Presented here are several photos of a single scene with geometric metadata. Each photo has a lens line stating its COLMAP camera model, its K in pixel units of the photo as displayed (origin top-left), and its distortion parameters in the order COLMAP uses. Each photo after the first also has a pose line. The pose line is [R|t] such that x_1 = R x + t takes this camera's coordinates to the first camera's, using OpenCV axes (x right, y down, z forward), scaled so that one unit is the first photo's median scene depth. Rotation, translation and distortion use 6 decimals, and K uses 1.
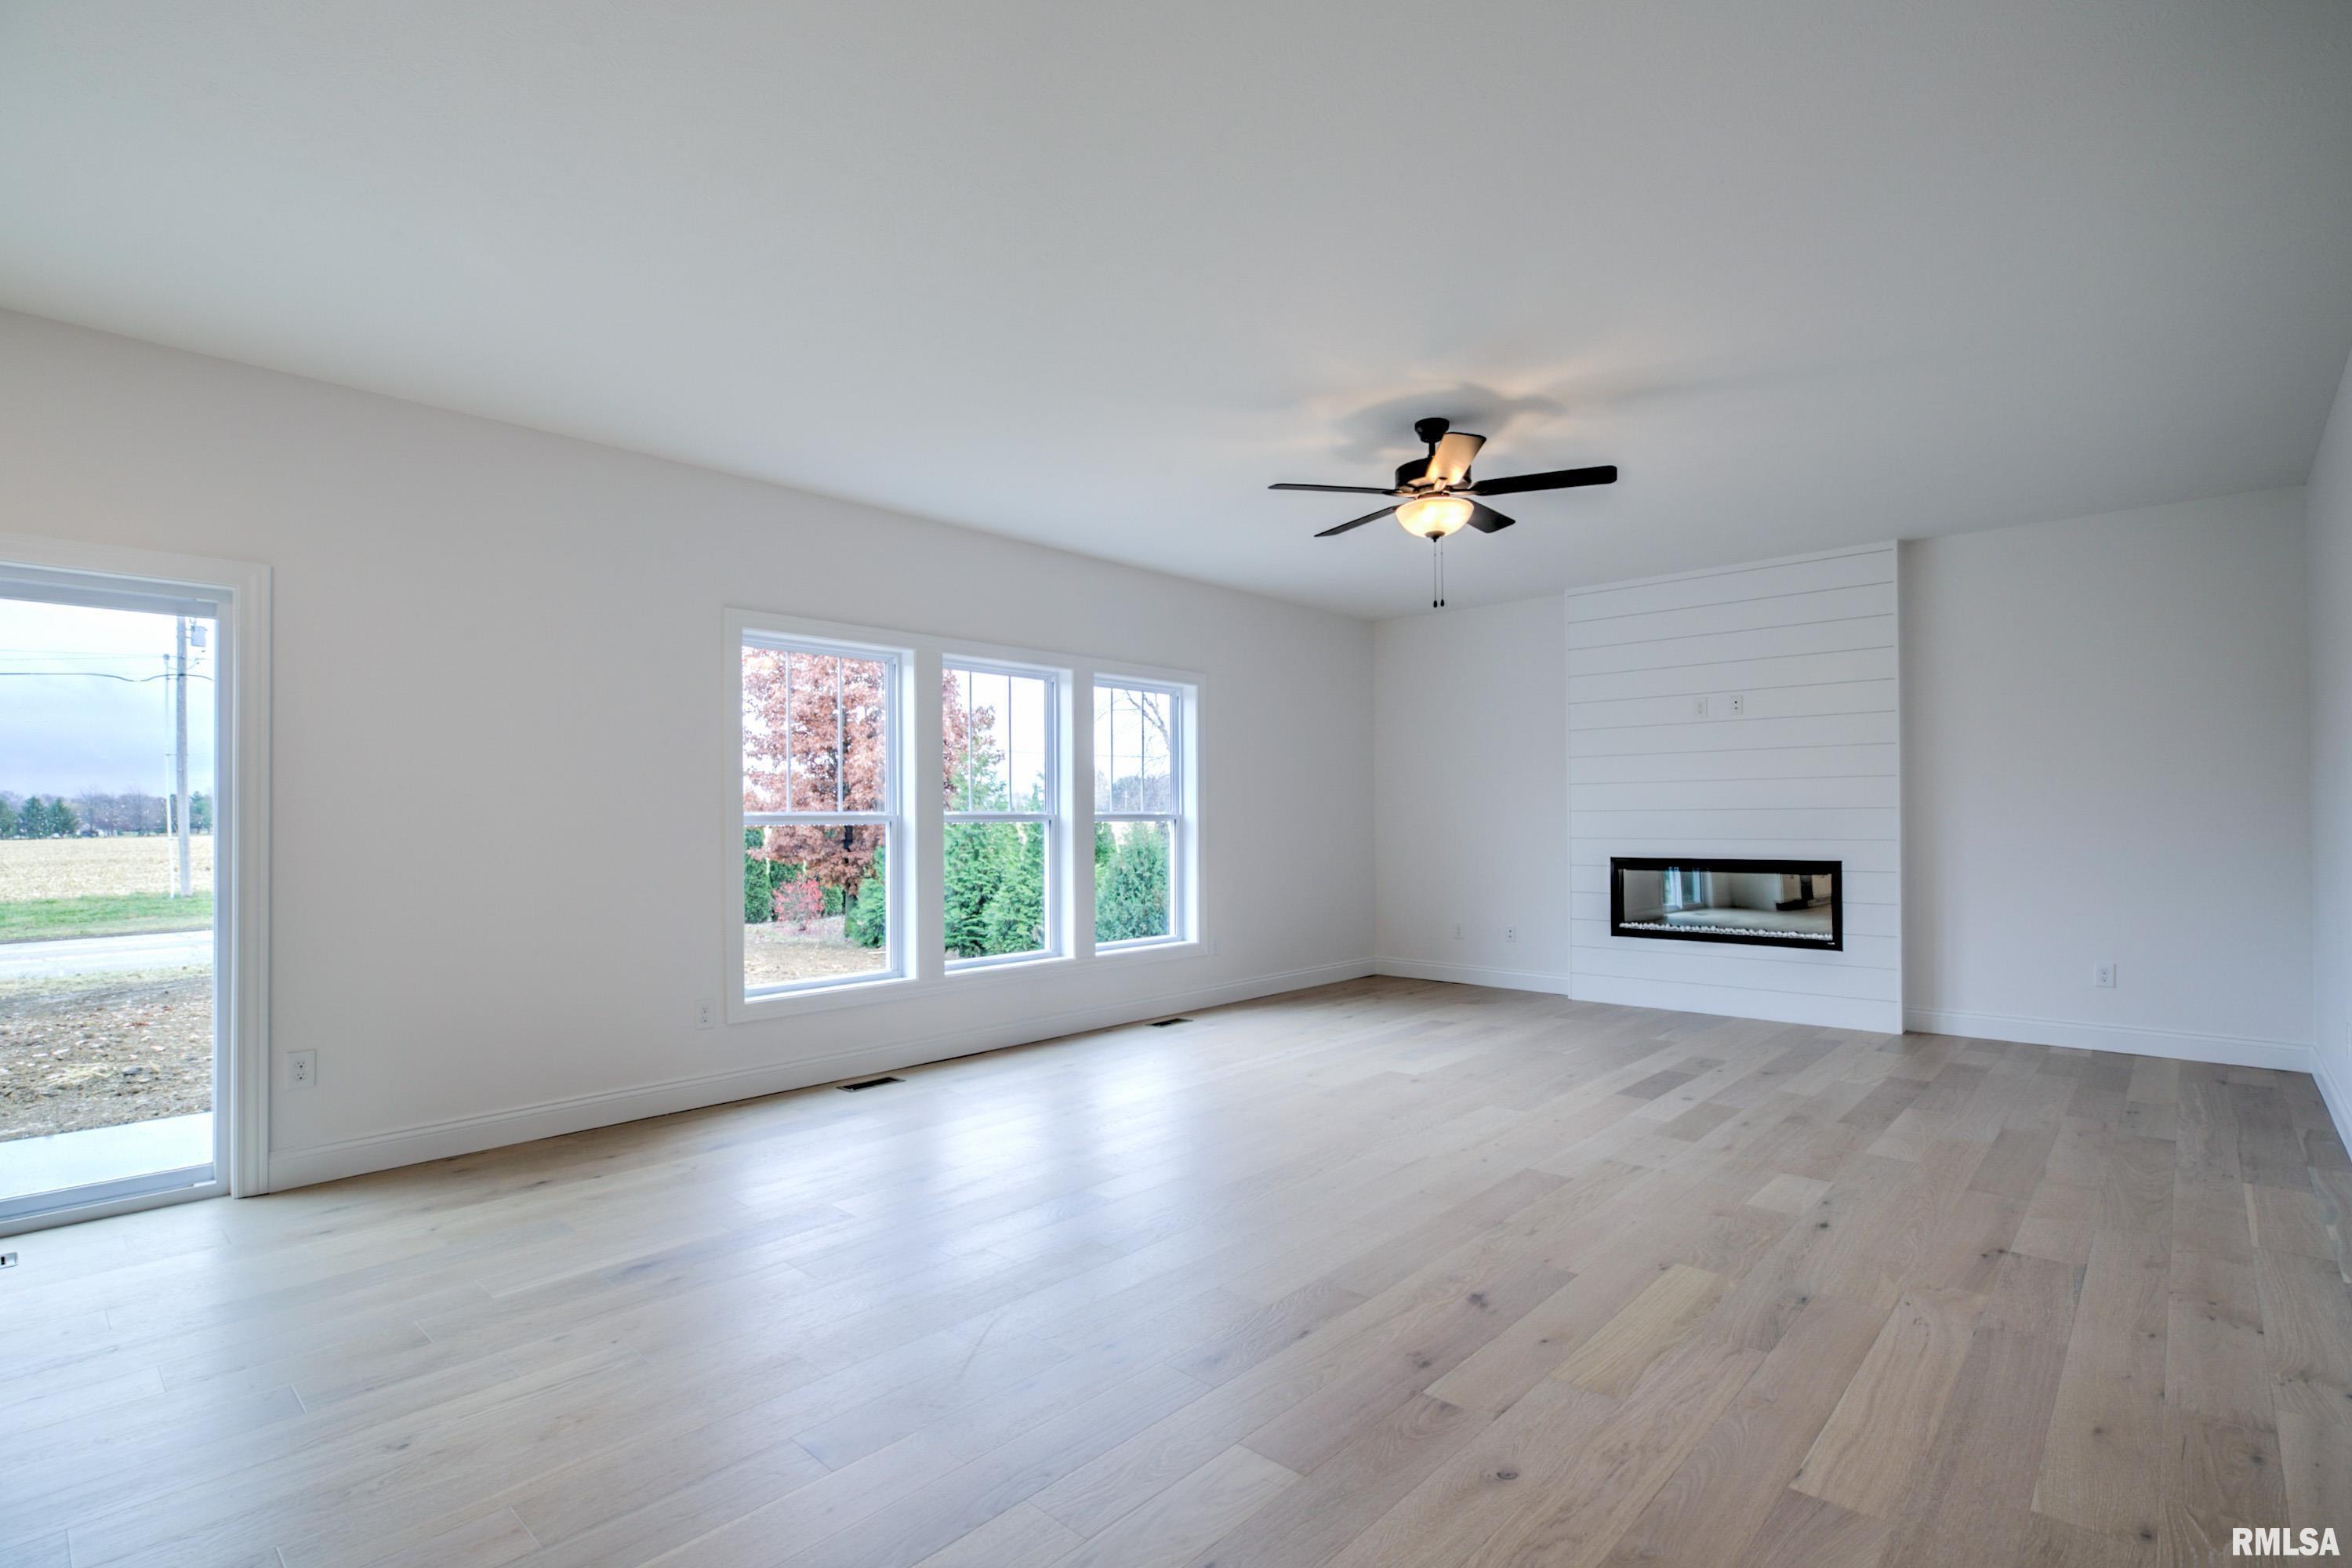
lens RADIAL K [[1101.3, 0, 1182.5], [0, 1101.3, 806.5], [0, 0, 1]] dist [-0.014468, 0.001457]
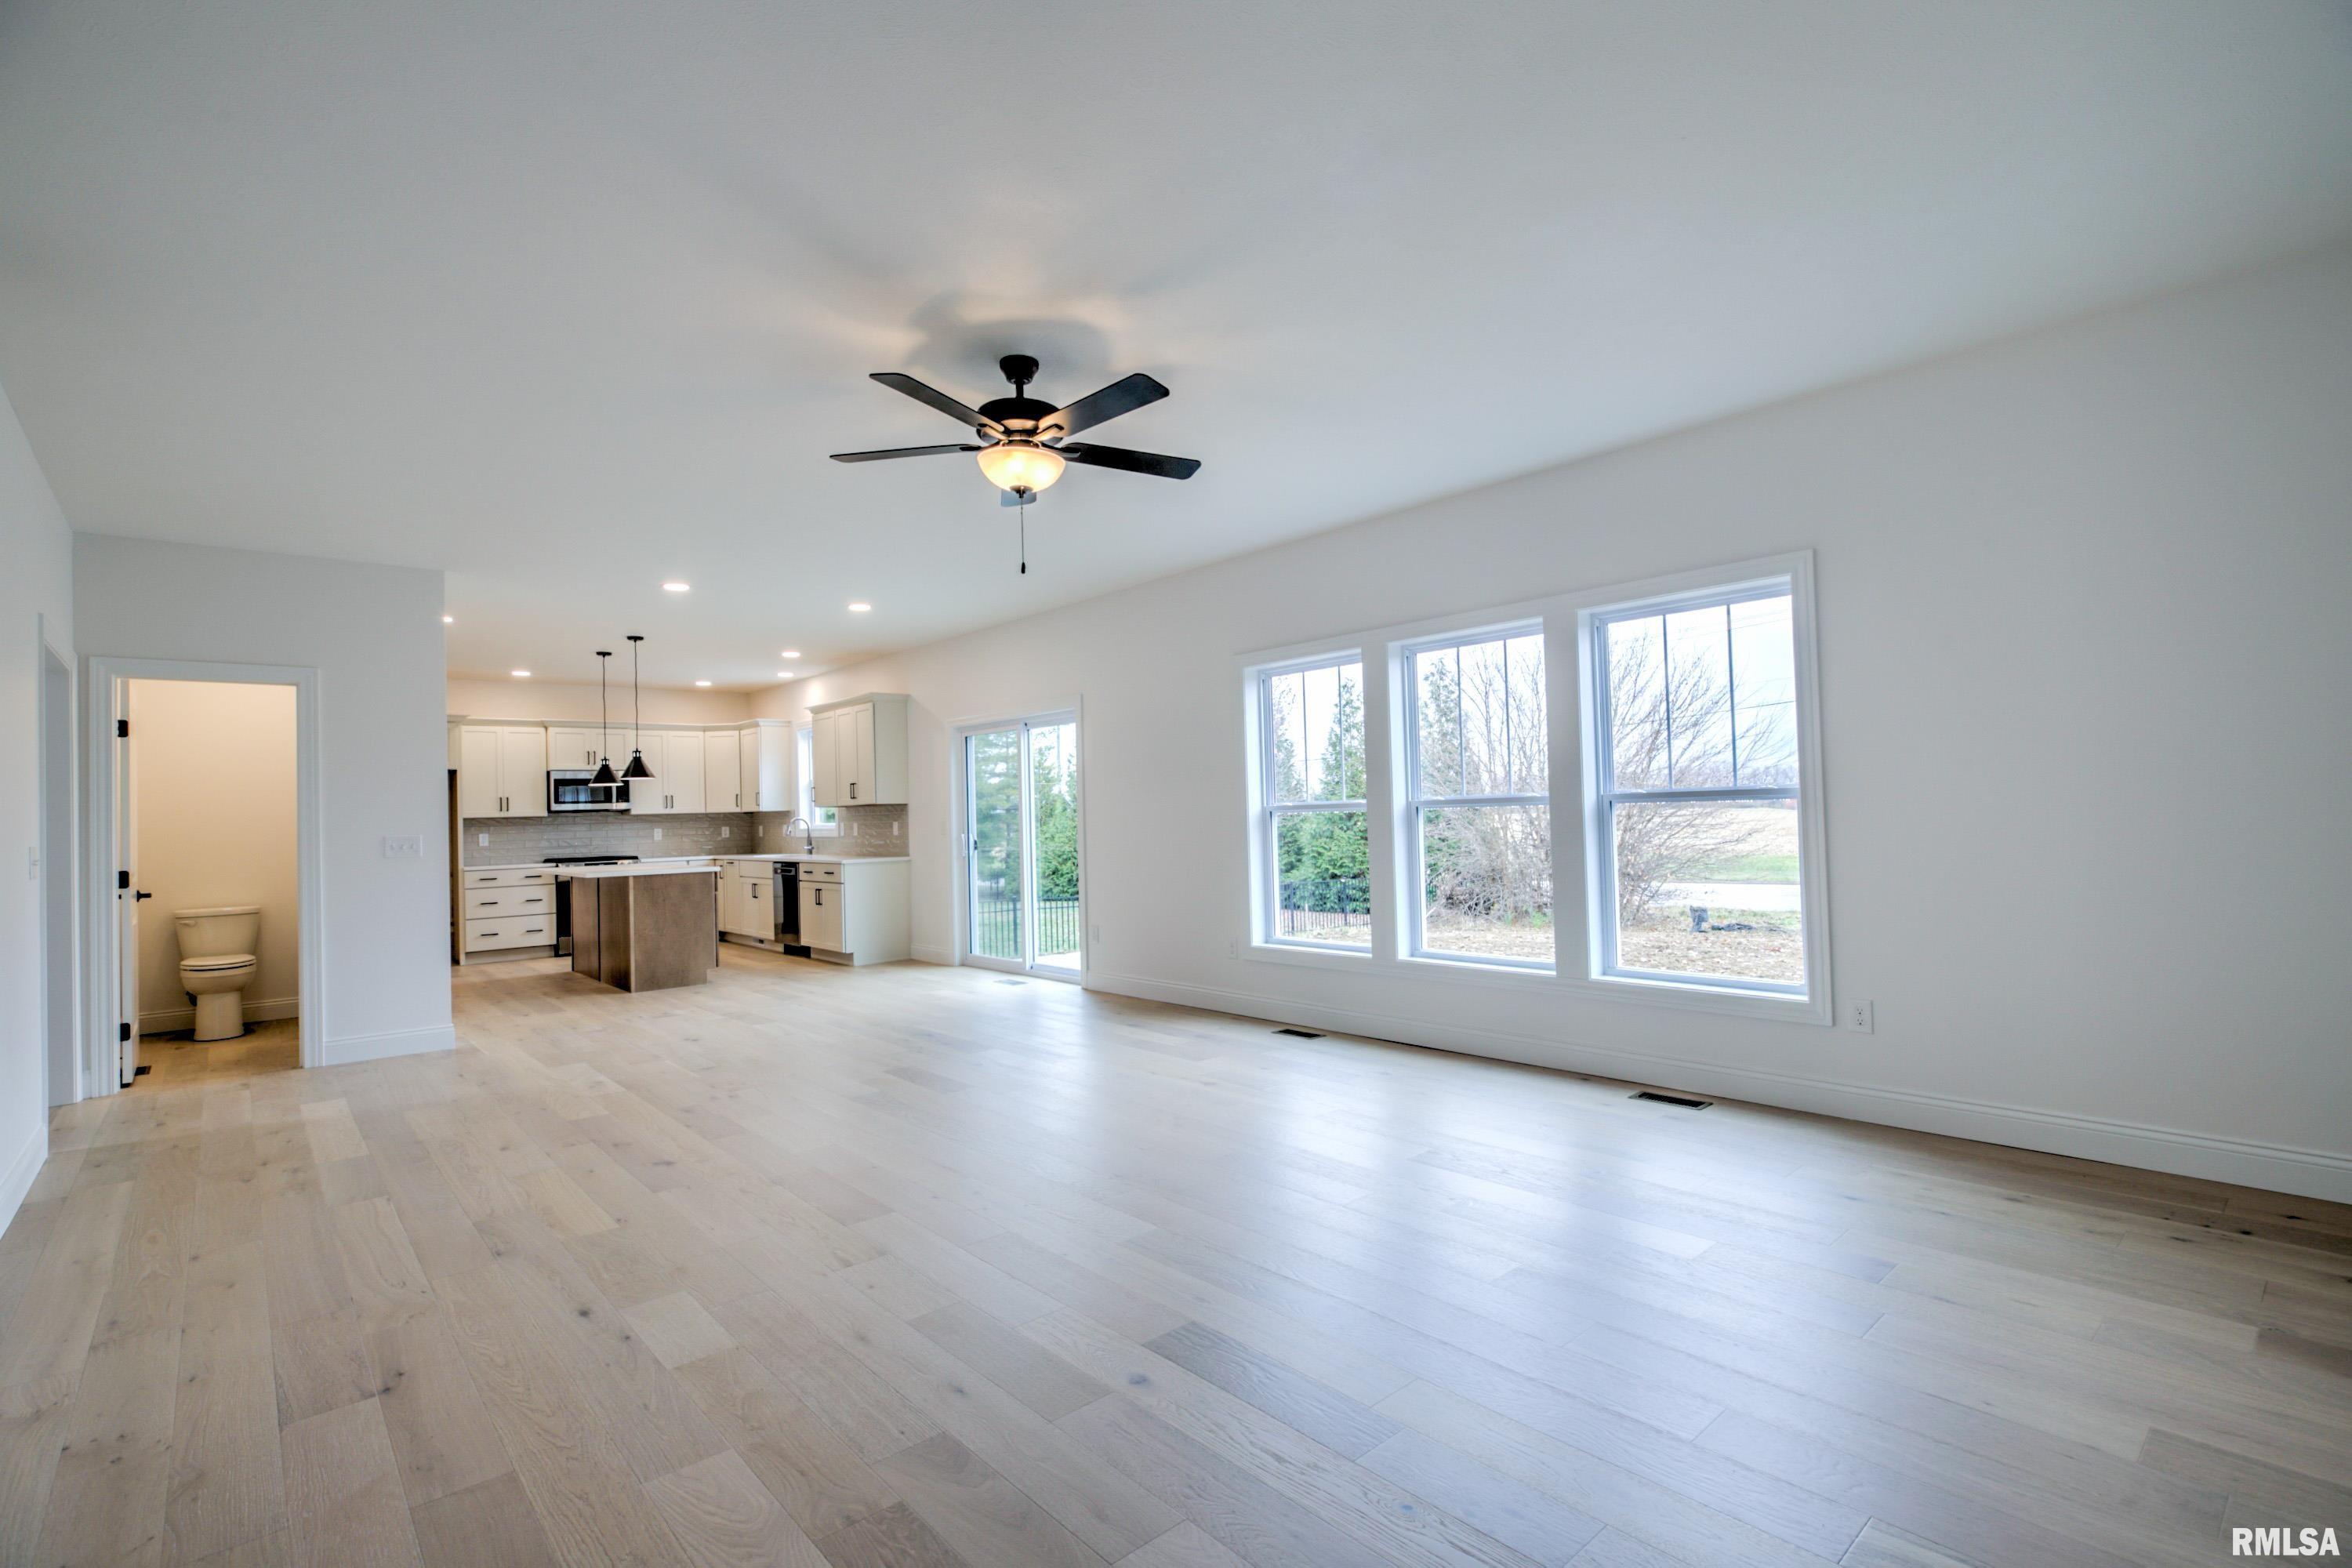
lens RADIAL K [[1101.3, 0, 1163.0], [0, 1101.3, 785.5], [0, 0, 1]] dist [-0.014468, 0.001457]
pose [[-0.115791, -0.017598, -0.993118, 1.483246], [0.038002, 0.999033, -0.022133, 0.015397], [0.992546, -0.040303, -0.115010, 1.675892]]
